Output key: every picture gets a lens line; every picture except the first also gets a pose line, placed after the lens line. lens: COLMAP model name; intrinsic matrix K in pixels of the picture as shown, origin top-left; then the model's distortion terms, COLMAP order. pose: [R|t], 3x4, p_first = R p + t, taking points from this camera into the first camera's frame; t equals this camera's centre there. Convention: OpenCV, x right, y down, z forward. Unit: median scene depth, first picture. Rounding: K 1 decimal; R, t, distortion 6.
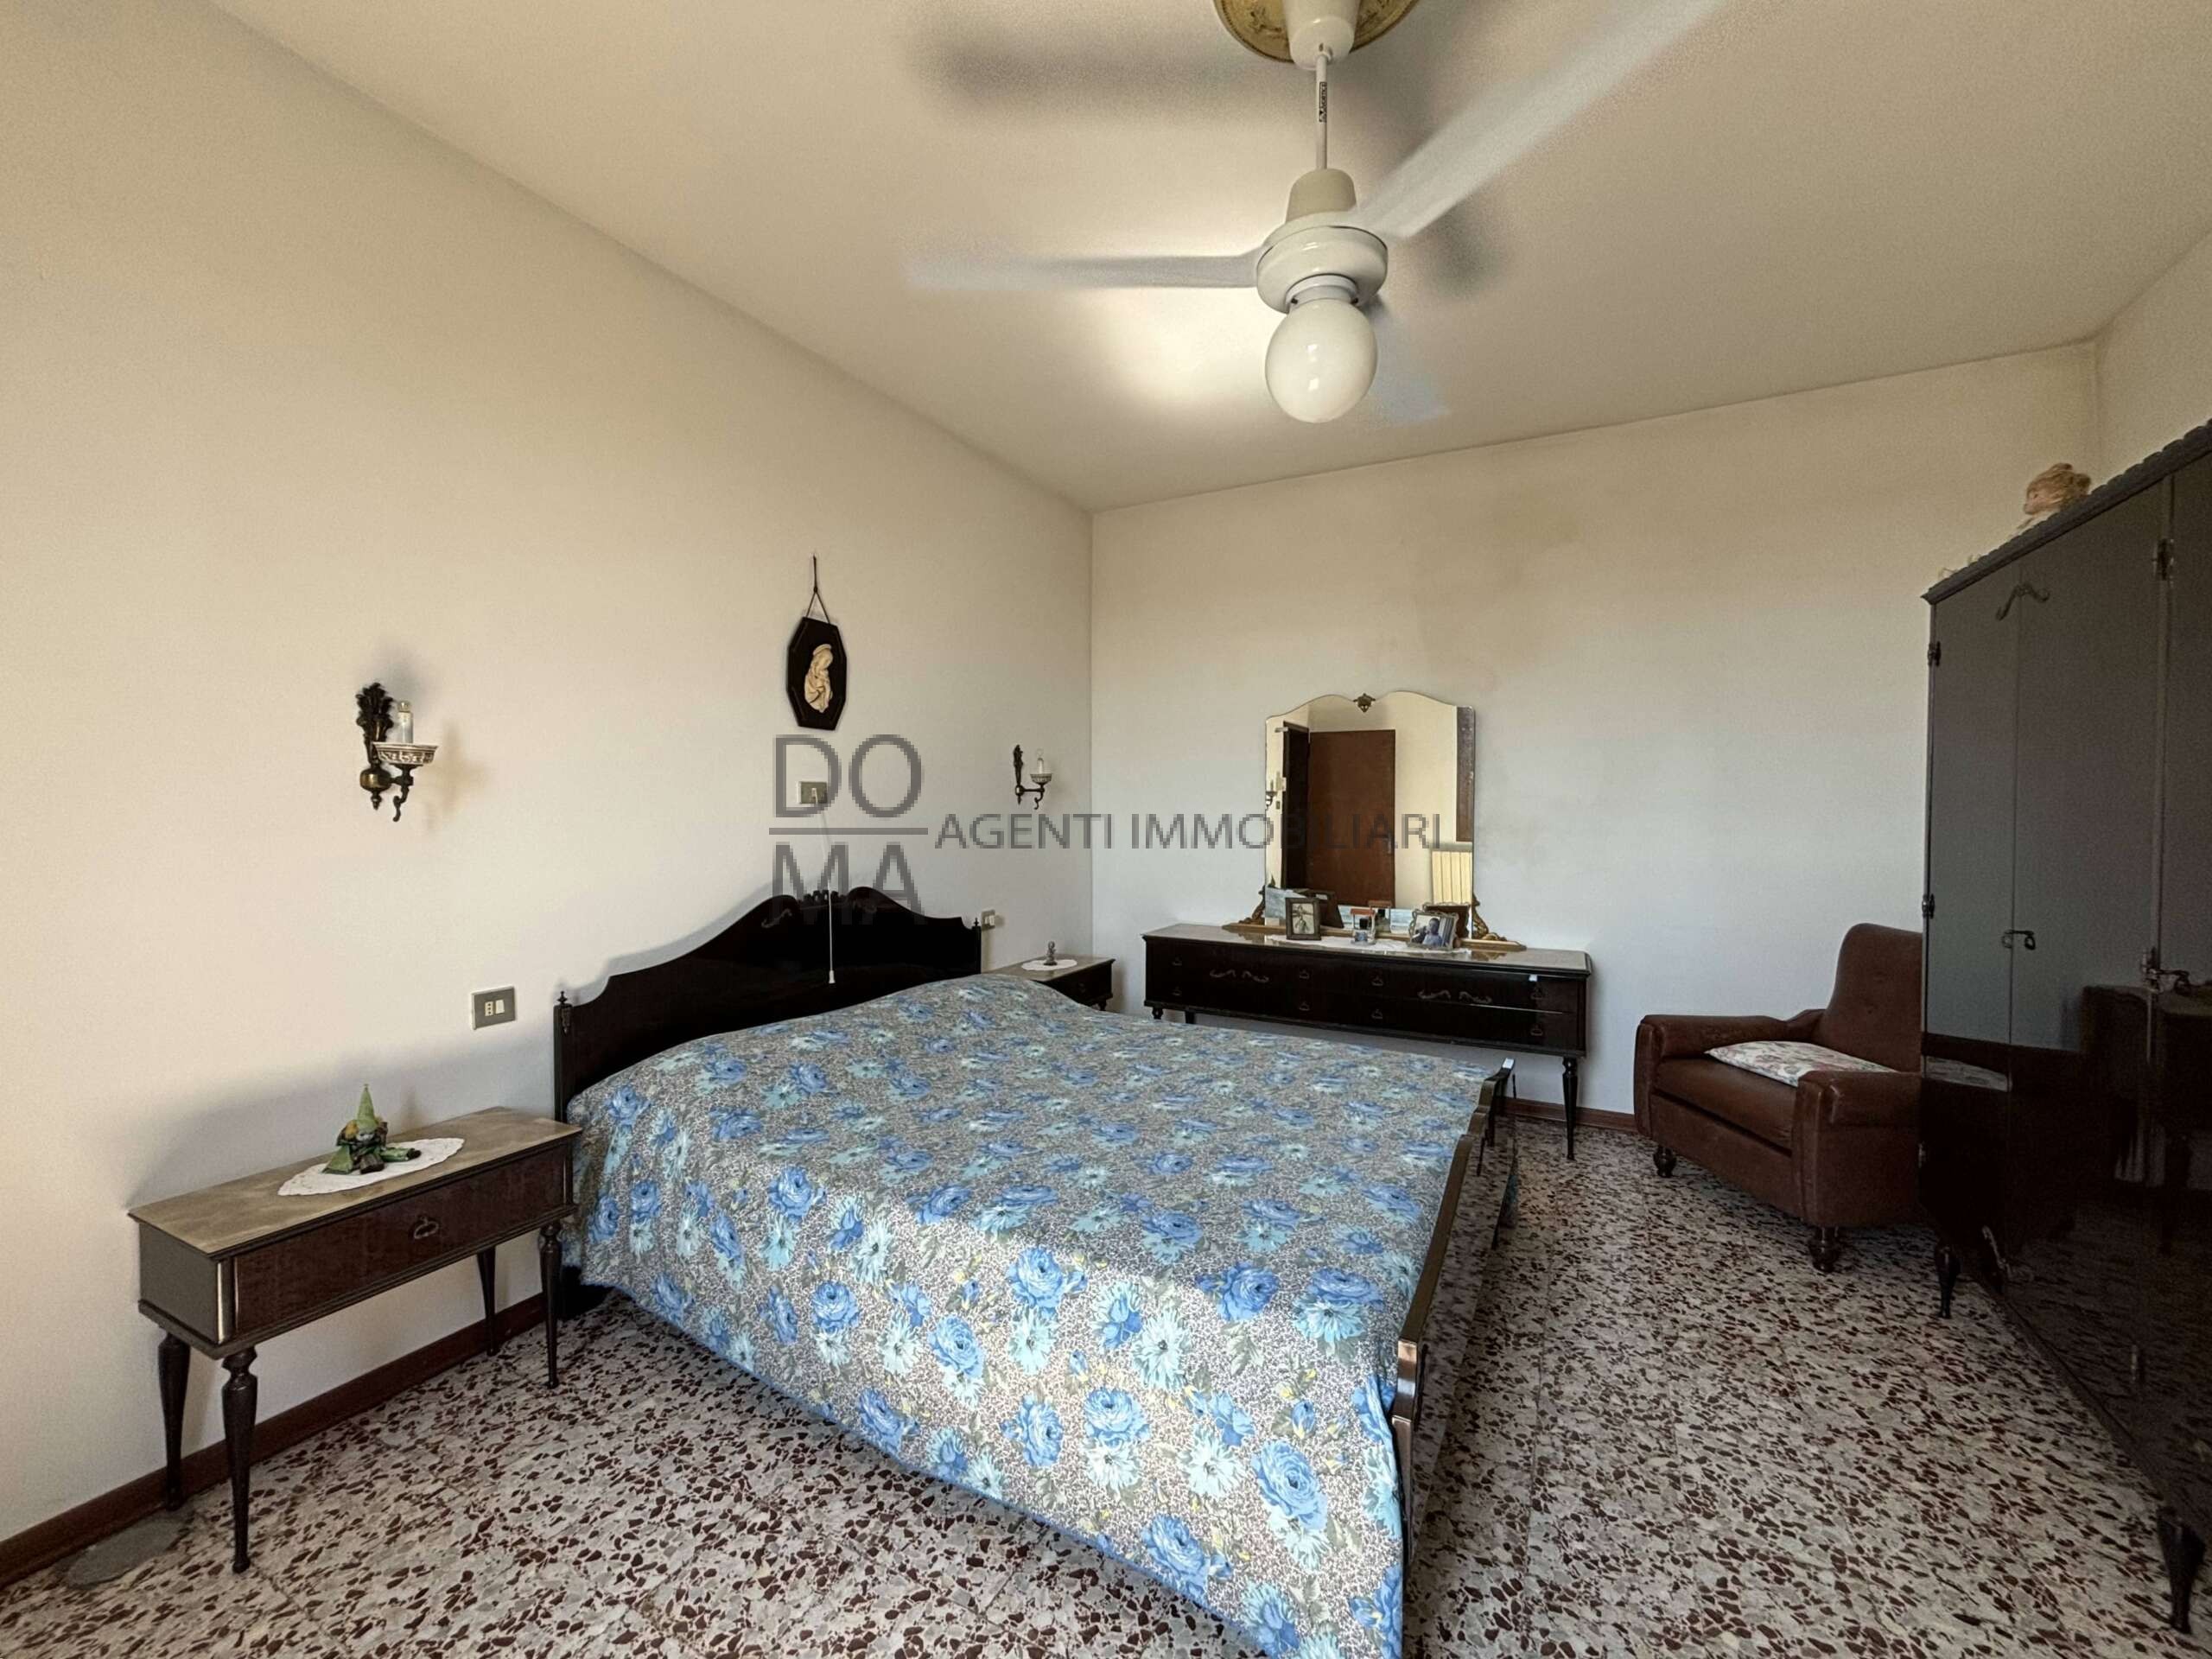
lens RADIAL K [[897.1, 0, 1099.5], [0, 897.1, 831.3], [0, 0, 1]] dist [0.002550, -0.000098]
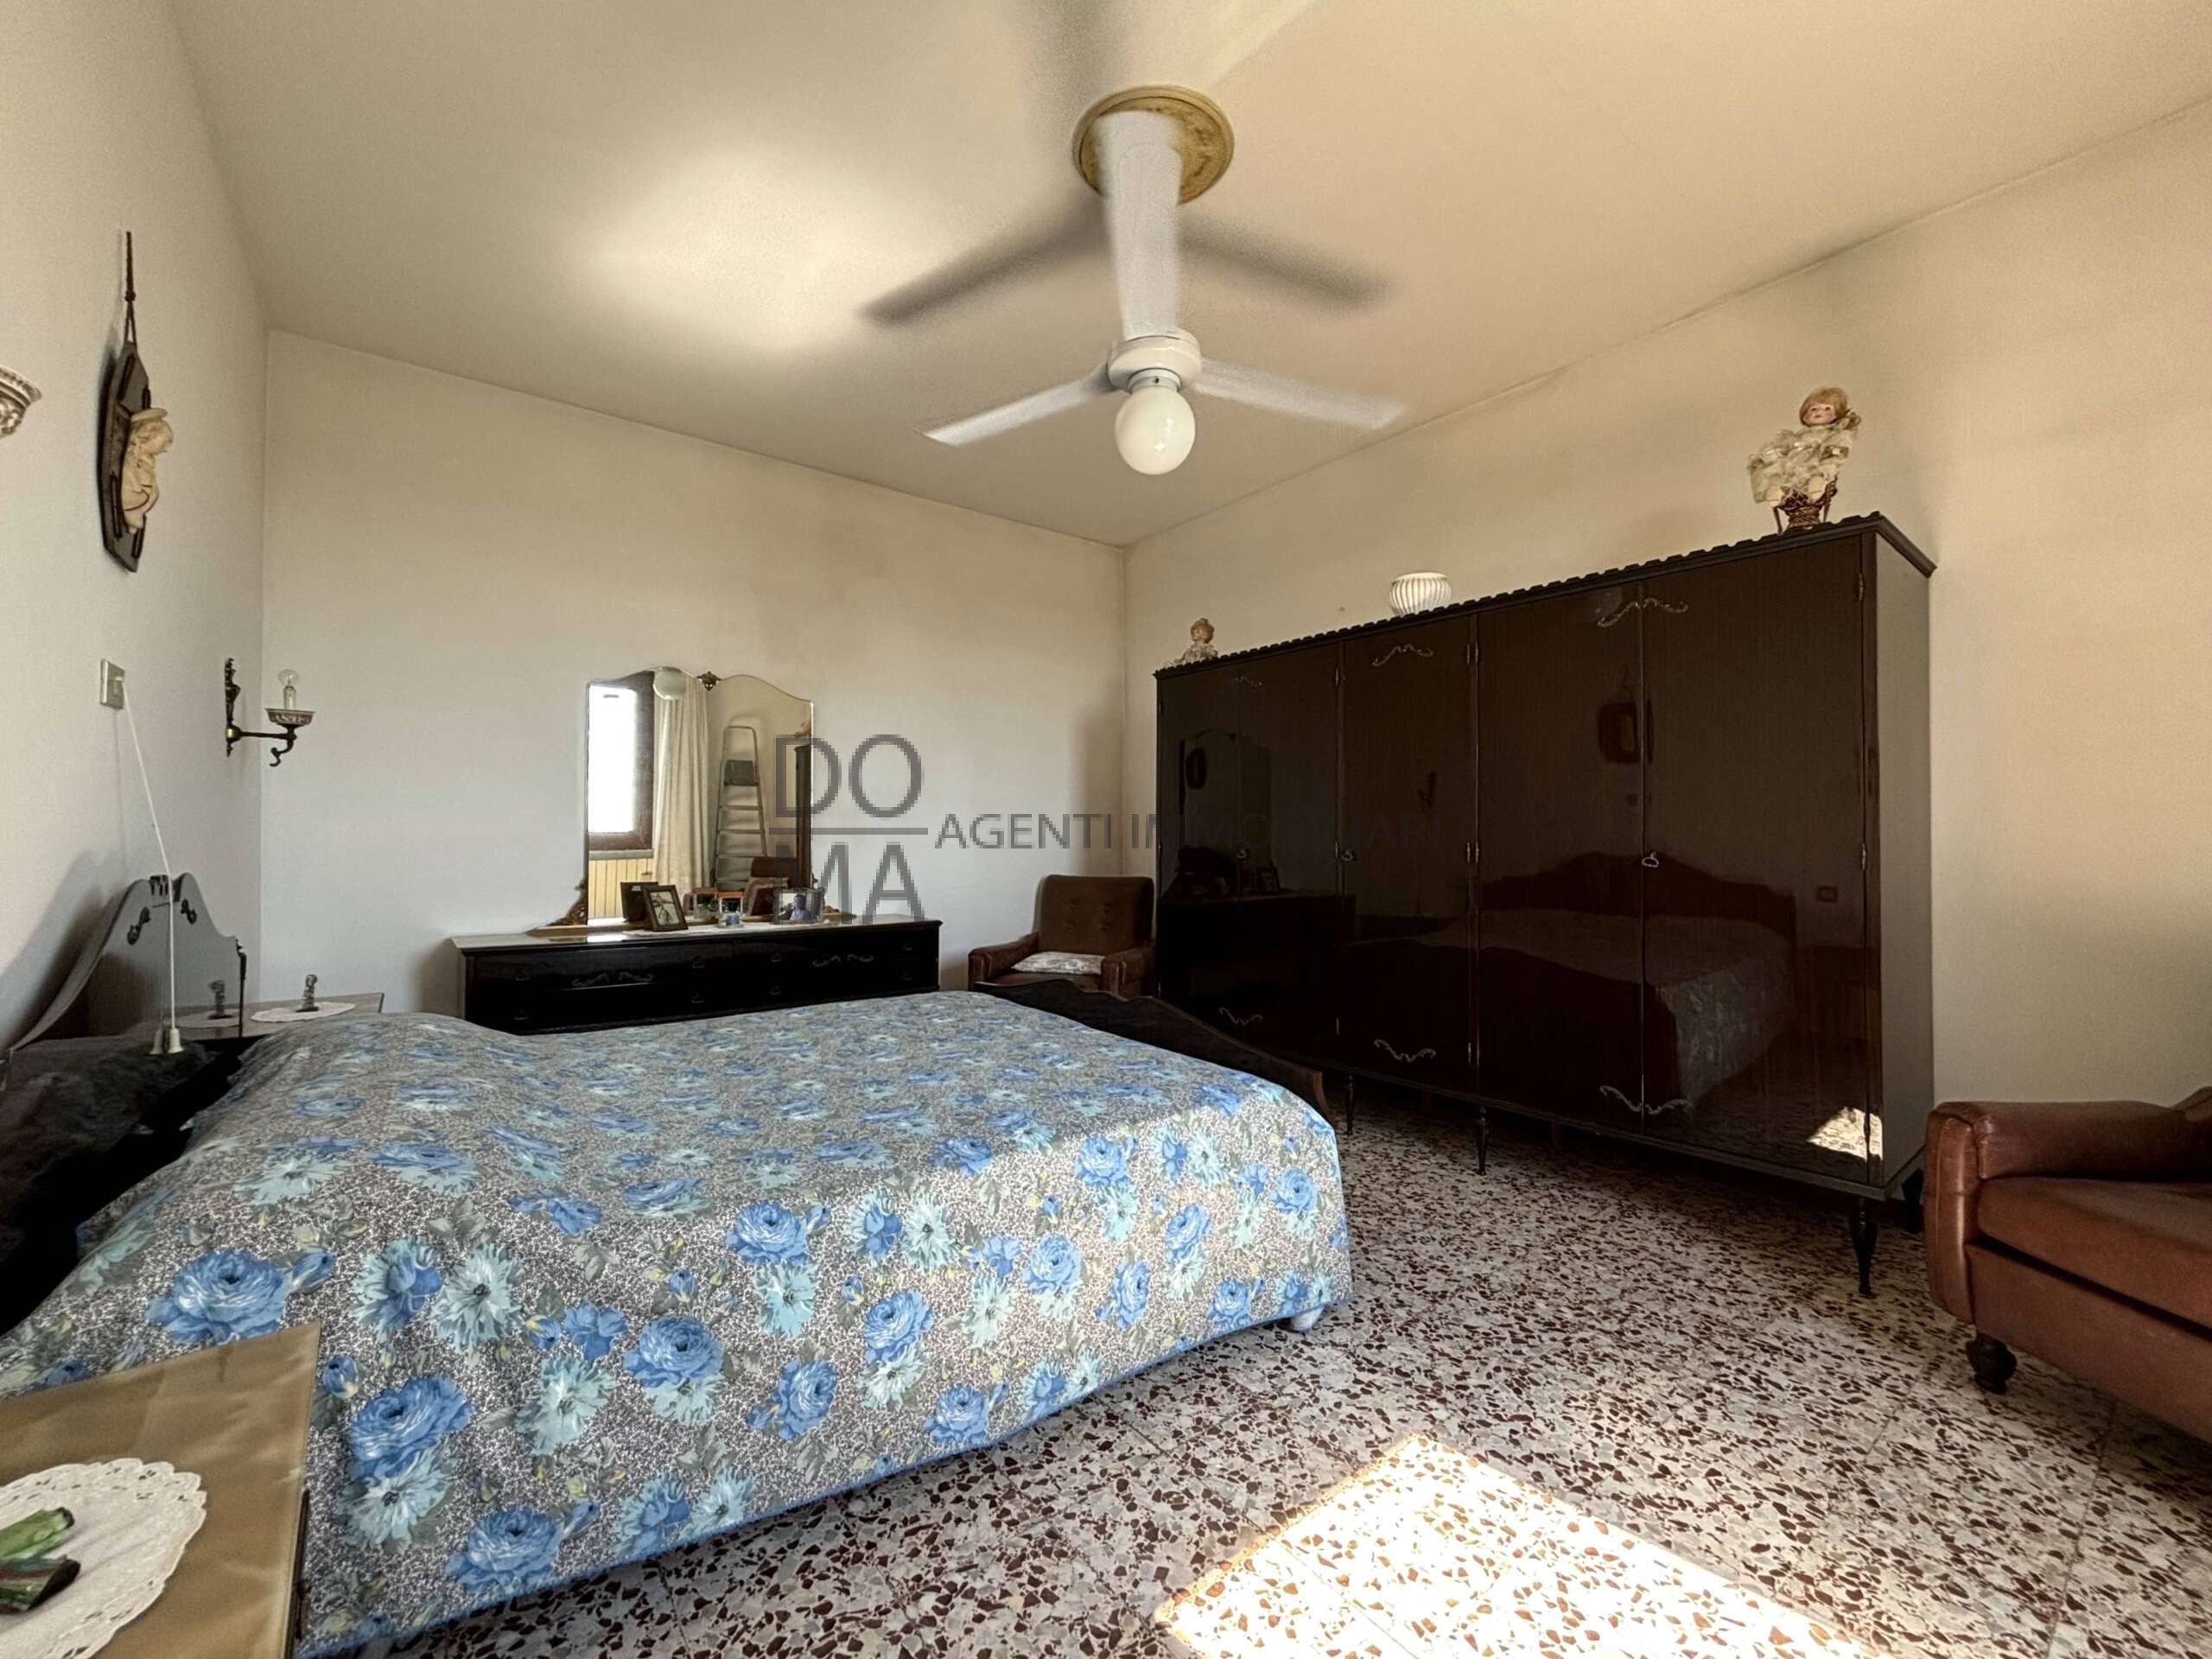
lens RADIAL K [[932.9, 0, 1106.0], [0, 932.9, 829.5], [0, 0, 1]] dist [-0.016387, 0.012612]
pose [[0.390744, 0.013623, 0.920399, -0.995140], [0.024841, 0.999370, -0.025338, 0.113782], [-0.920164, 0.032764, 0.390159, 0.490245]]
